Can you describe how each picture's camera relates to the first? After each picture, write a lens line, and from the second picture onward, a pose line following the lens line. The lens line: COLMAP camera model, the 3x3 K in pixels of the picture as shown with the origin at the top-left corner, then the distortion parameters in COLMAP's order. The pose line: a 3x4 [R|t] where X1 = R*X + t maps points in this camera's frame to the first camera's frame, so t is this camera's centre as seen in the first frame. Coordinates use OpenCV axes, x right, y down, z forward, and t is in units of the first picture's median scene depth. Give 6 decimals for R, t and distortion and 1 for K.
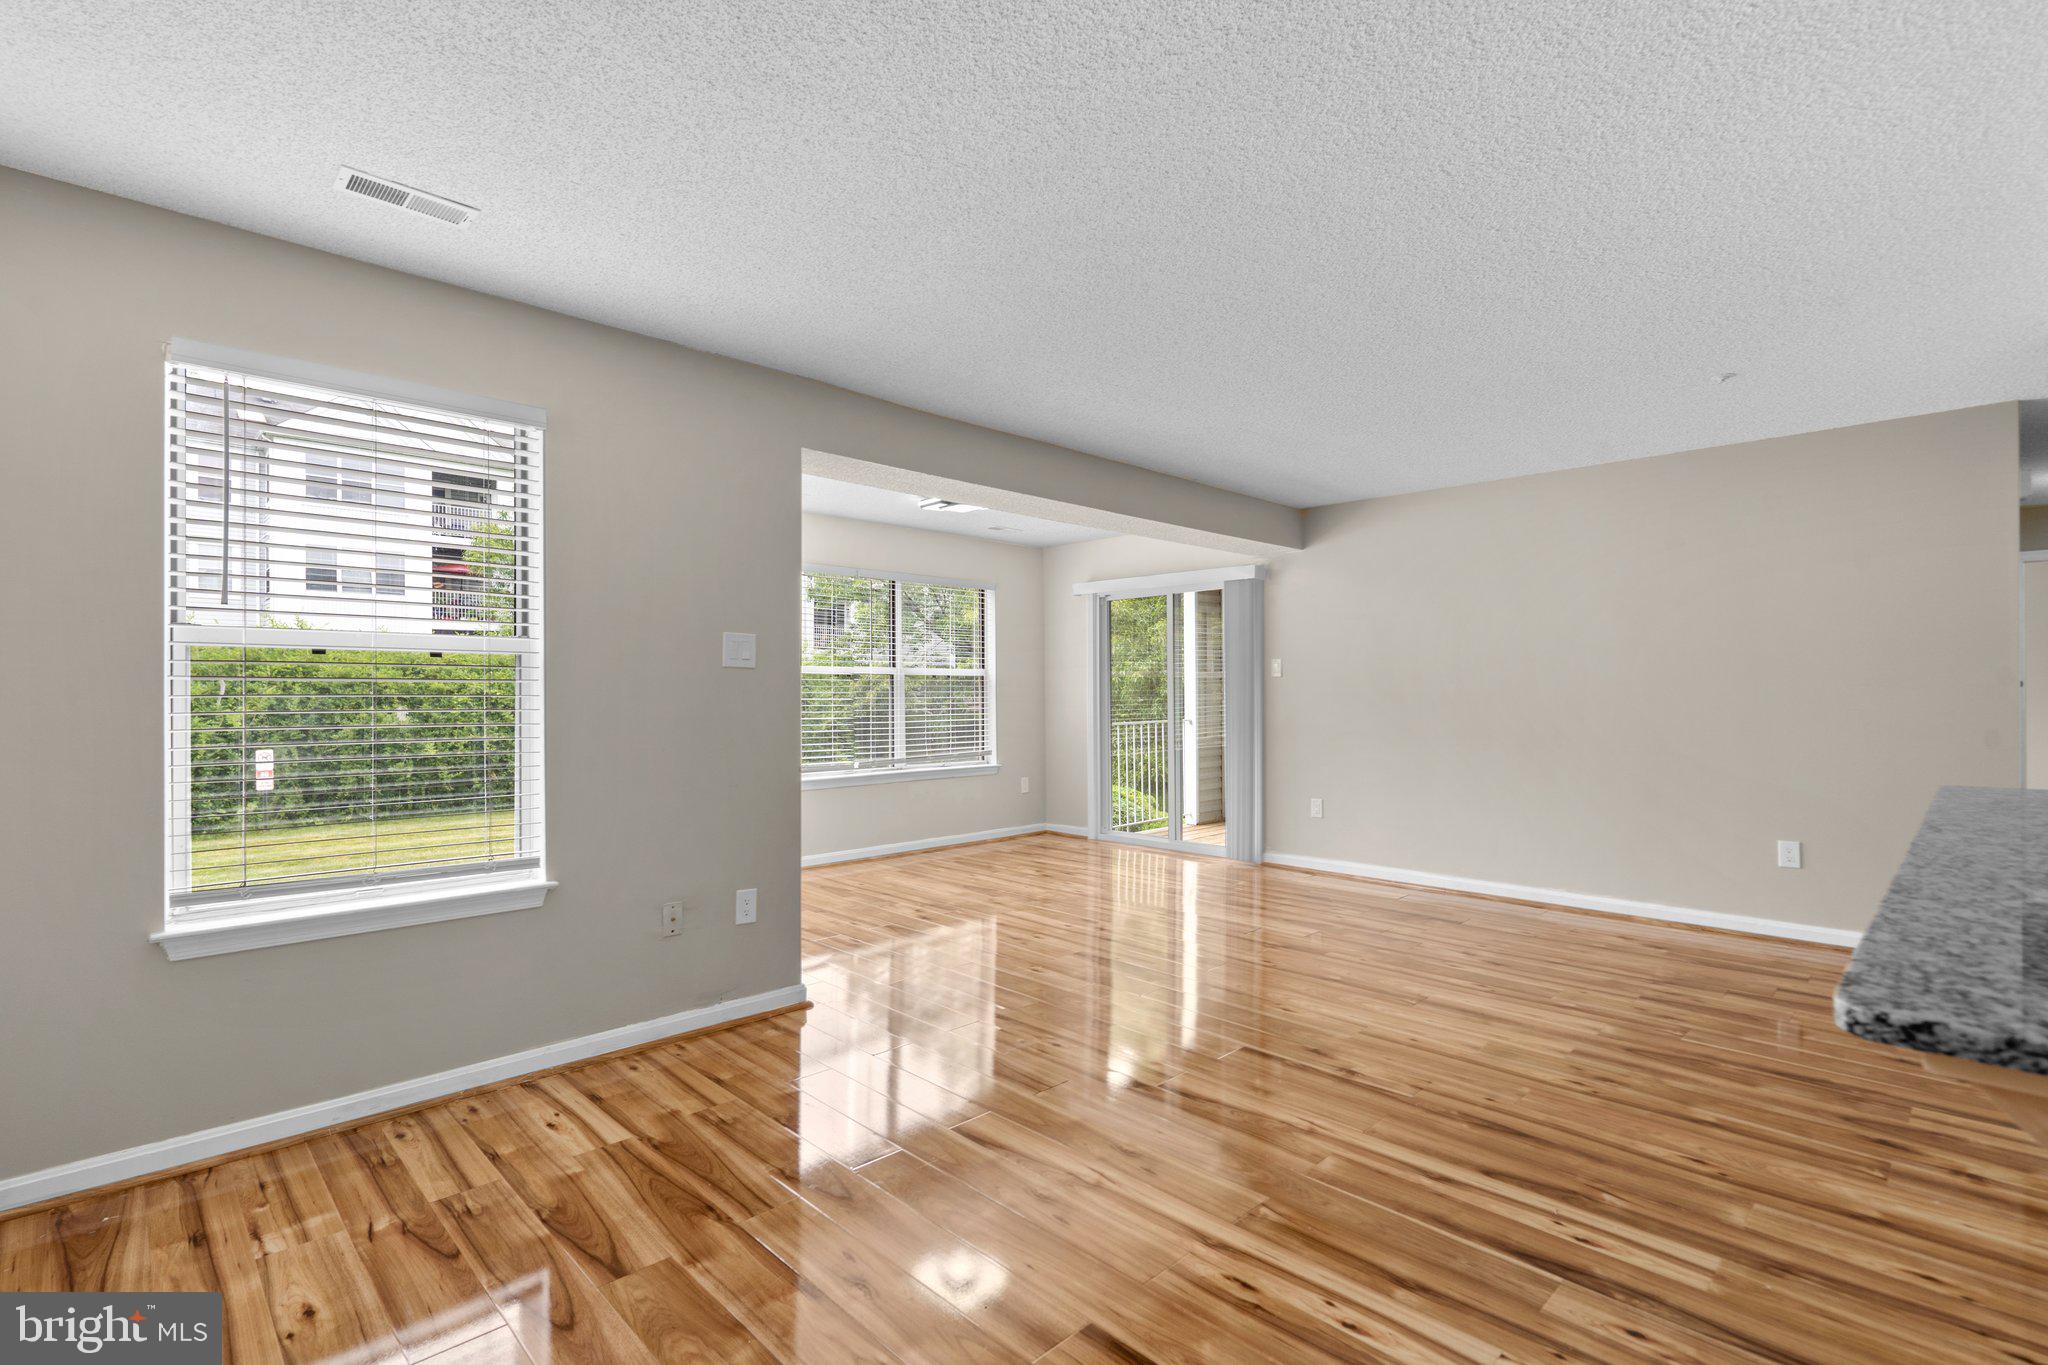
lens RADIAL K [[948.0, 0, 1018.0], [0, 948.0, 686.9], [0, 0, 1]] dist [-0.001275, 0.000791]
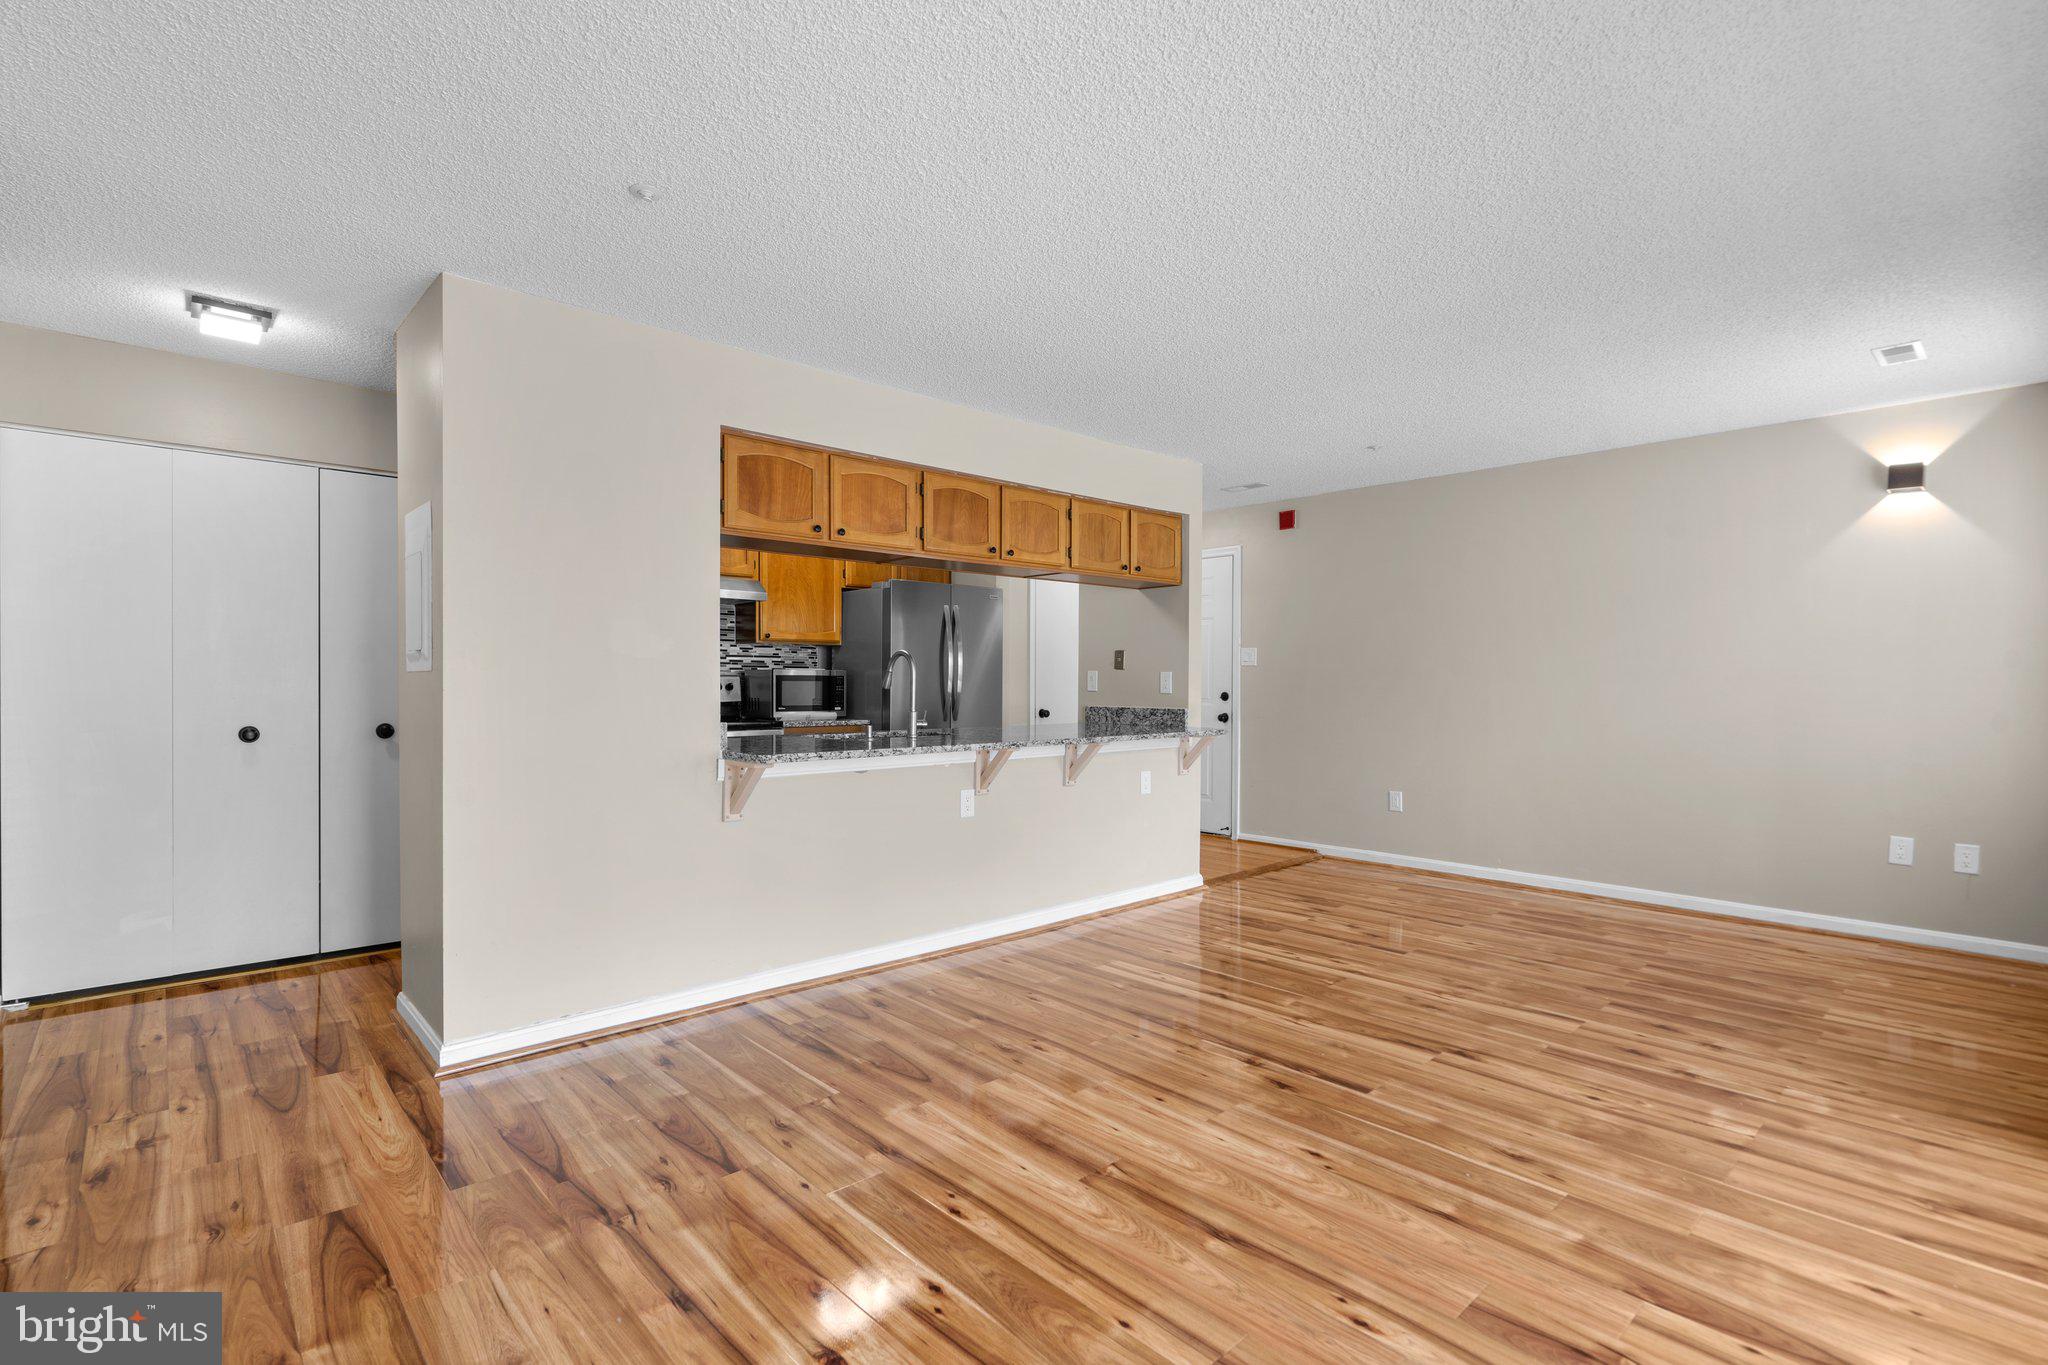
lens RADIAL K [[948.0, 0, 1018.0], [0, 948.0, 686.9], [0, 0, 1]] dist [-0.001275, 0.000791]
pose [[-0.999476, 0.000664, 0.032368, 0.633608], [0.000622, 0.999999, -0.001306, 0.018962], [-0.032369, -0.001285, -0.999475, 2.251410]]
